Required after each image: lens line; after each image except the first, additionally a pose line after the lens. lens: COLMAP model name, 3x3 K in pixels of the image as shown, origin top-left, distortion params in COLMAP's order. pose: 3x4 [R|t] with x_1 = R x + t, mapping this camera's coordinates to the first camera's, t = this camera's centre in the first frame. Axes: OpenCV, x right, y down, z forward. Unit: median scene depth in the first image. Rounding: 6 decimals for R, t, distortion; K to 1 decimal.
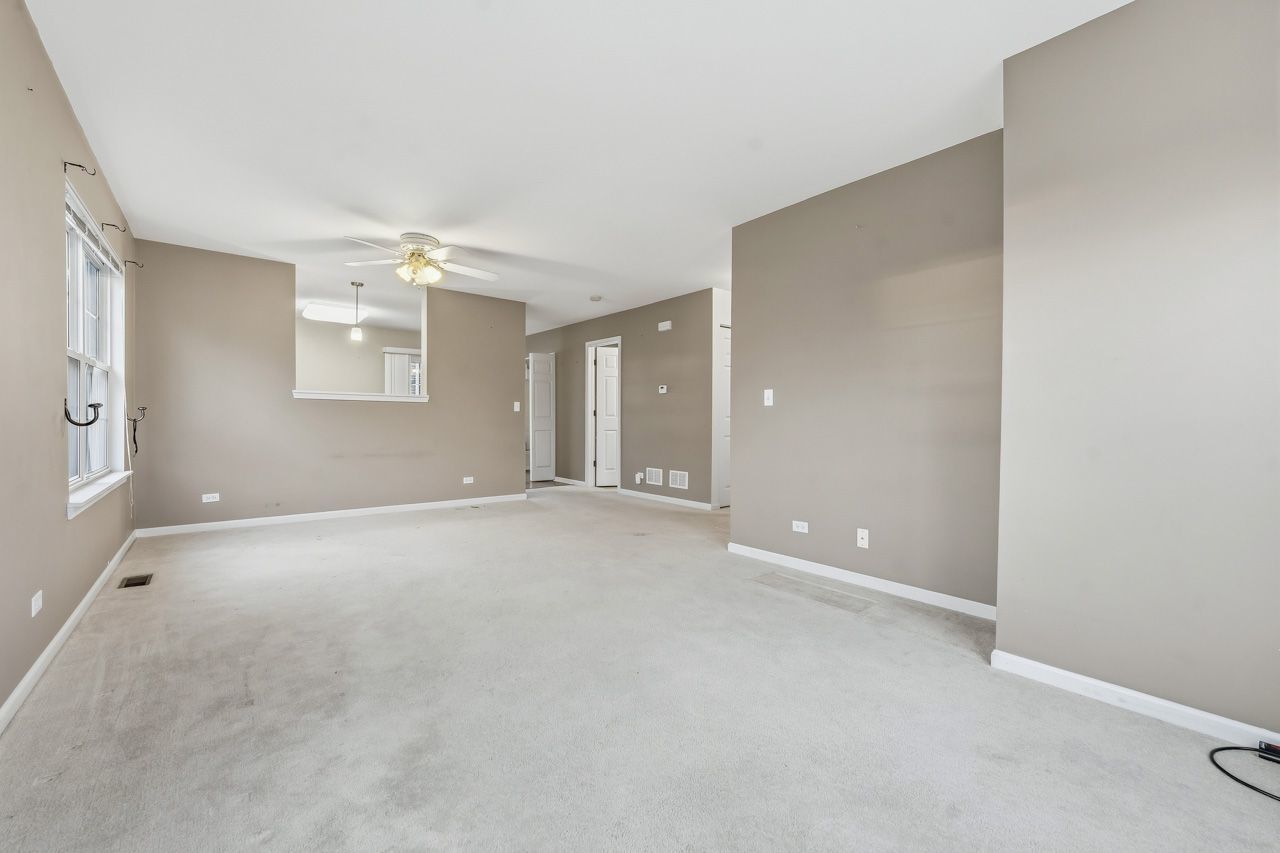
lens RADIAL K [[519.4, 0, 634.1], [0, 519.4, 420.1], [0, 0, 1]] dist [-0.000541, 0.000036]
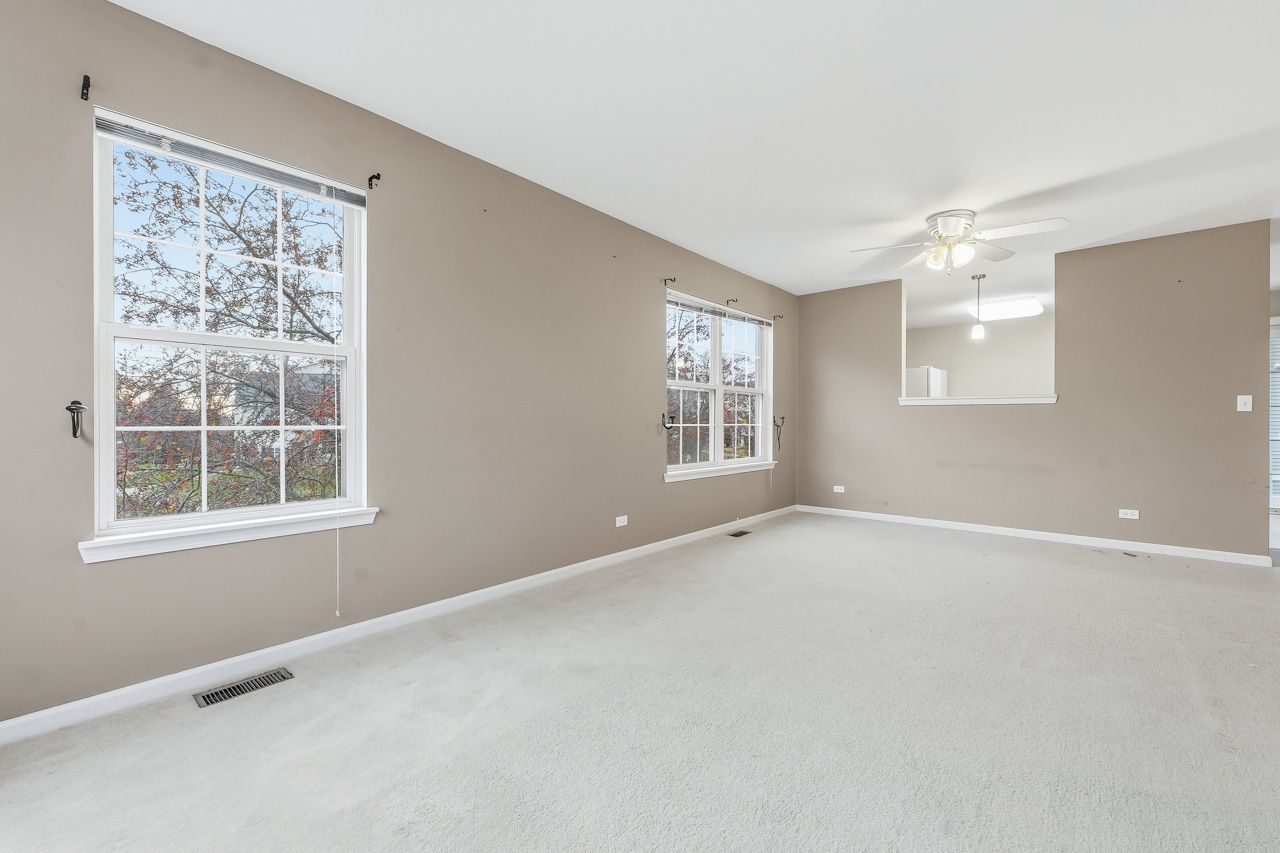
lens RADIAL K [[519.4, 0, 634.1], [0, 519.4, 420.1], [0, 0, 1]] dist [-0.000541, 0.000036]
pose [[0.144430, -0.011751, -0.989445, 0.322418], [0.001362, 0.999931, -0.011676, -0.001134], [0.989514, 0.000339, 0.144437, 0.314530]]
